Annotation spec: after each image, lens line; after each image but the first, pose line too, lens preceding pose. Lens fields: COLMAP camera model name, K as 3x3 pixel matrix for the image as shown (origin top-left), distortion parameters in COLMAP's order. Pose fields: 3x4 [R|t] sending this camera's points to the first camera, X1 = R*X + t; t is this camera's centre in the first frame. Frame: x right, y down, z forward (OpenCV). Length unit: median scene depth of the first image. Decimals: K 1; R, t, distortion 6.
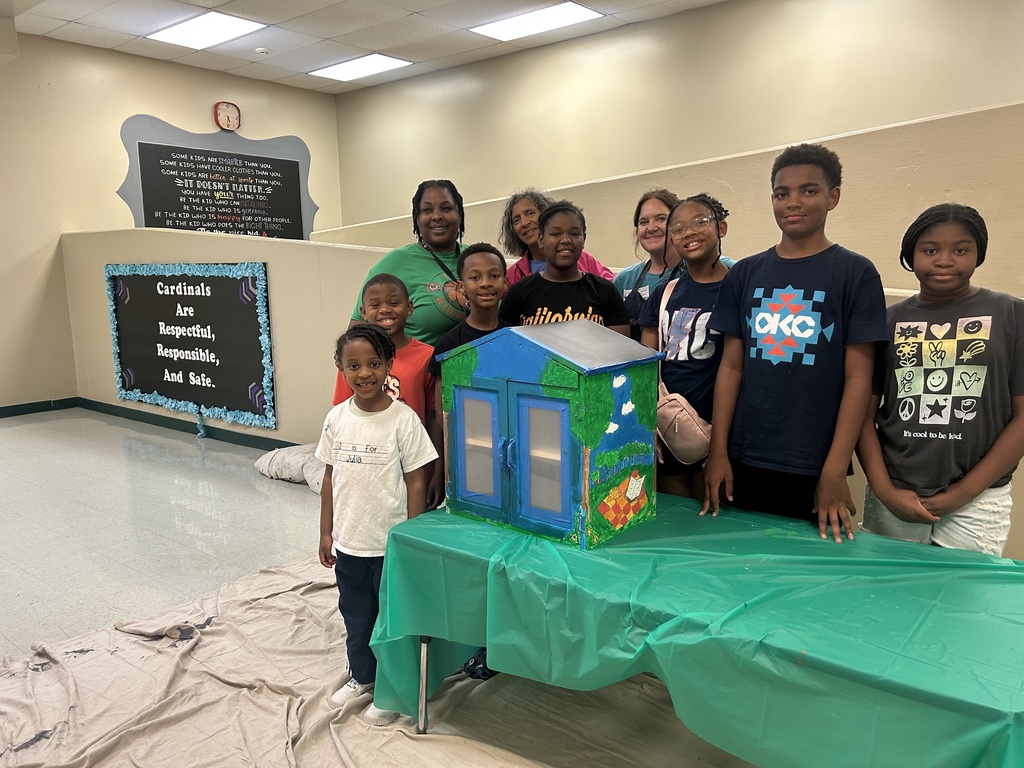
lens RADIAL K [[781.5, 0, 511.6], [0, 781.5, 381.5], [0, 0, 1]] dist [0.010834, -0.001484]
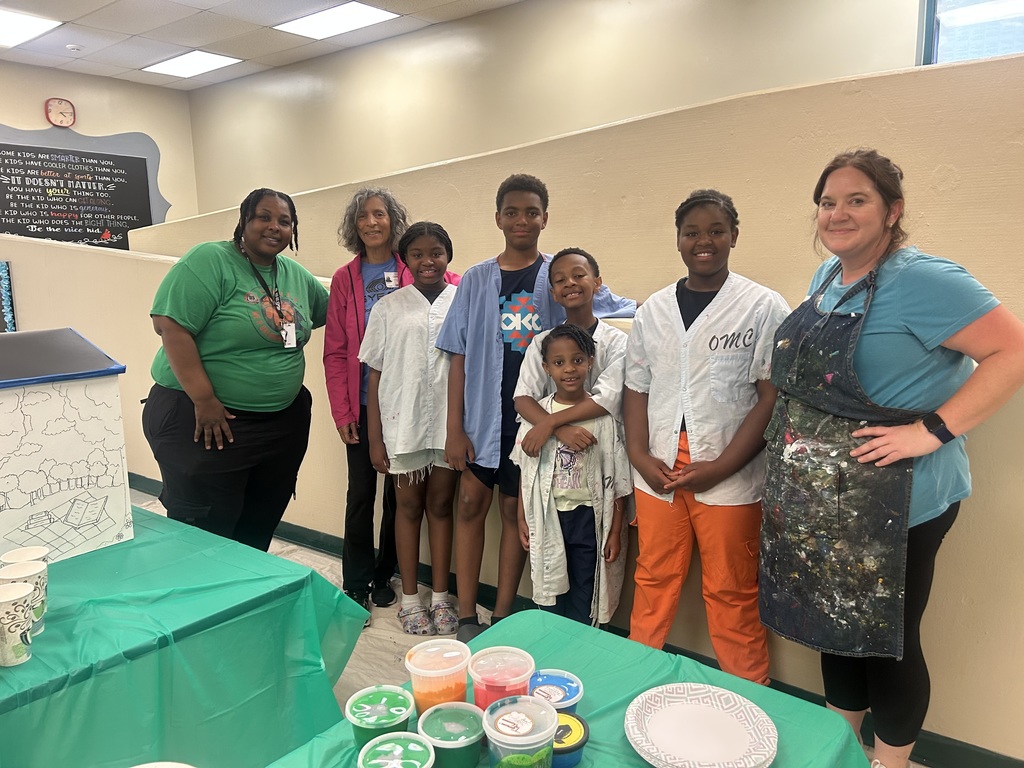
lens RADIAL K [[781.5, 0, 512.8], [0, 781.5, 385.7], [0, 0, 1]] dist [0.010834, -0.001484]
pose [[0.999202, -0.007560, 0.039225, 0.170634], [0.007093, 0.999903, 0.012026, -0.000460], [-0.039312, -0.011739, 0.999158, -0.019858]]
